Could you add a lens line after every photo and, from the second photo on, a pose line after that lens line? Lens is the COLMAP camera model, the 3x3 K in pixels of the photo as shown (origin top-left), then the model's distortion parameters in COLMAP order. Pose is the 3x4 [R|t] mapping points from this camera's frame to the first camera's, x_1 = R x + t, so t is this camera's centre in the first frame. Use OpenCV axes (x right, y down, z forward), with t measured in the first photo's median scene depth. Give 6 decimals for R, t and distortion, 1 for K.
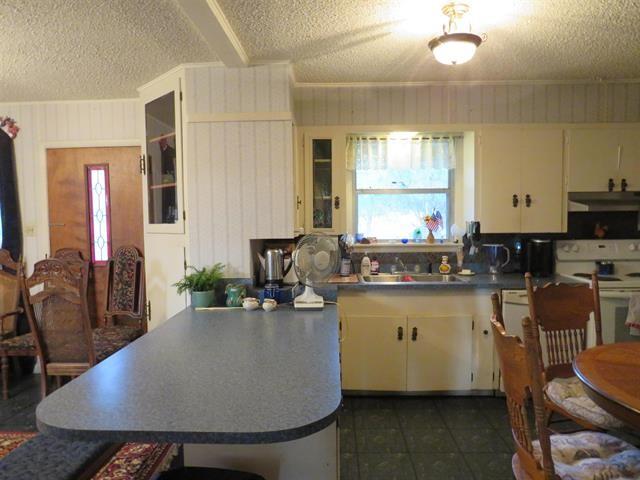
lens RADIAL K [[456.0, 0, 317.0], [0, 456.0, 240.4], [0, 0, 1]] dist [-0.010717, -0.008600]
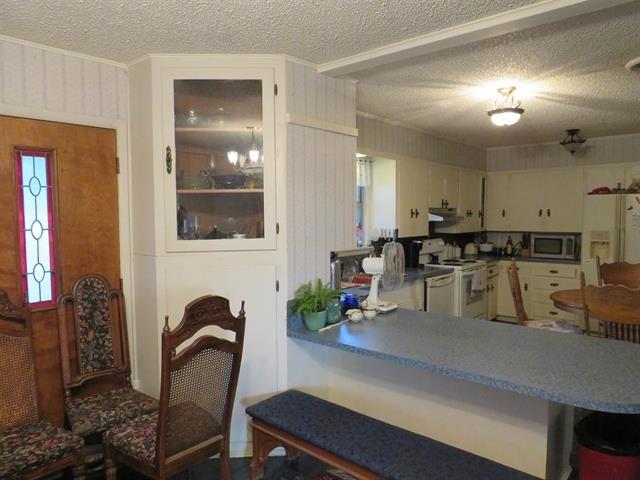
lens RADIAL K [[456.0, 0, 318.8], [0, 456.0, 240.6], [0, 0, 1]] dist [-0.010717, -0.008600]
pose [[0.625318, -0.037634, 0.779462, -0.815971], [0.044371, 0.998935, 0.012634, -0.034696], [-0.779107, 0.026685, 0.626322, 0.354714]]
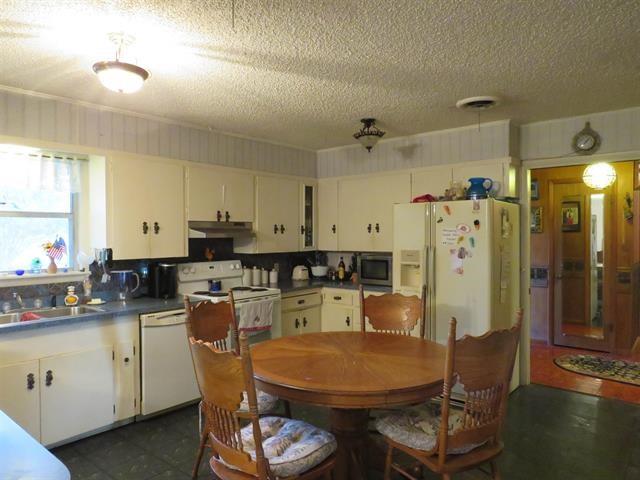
lens RADIAL K [[456.0, 0, 317.7], [0, 456.0, 239.1], [0, 0, 1]] dist [-0.010717, -0.008600]
pose [[0.625877, -0.001616, 0.779920, -0.131911], [0.045903, 0.998341, -0.034768, -0.006800], [-0.778570, 0.057561, 0.624913, 0.038278]]
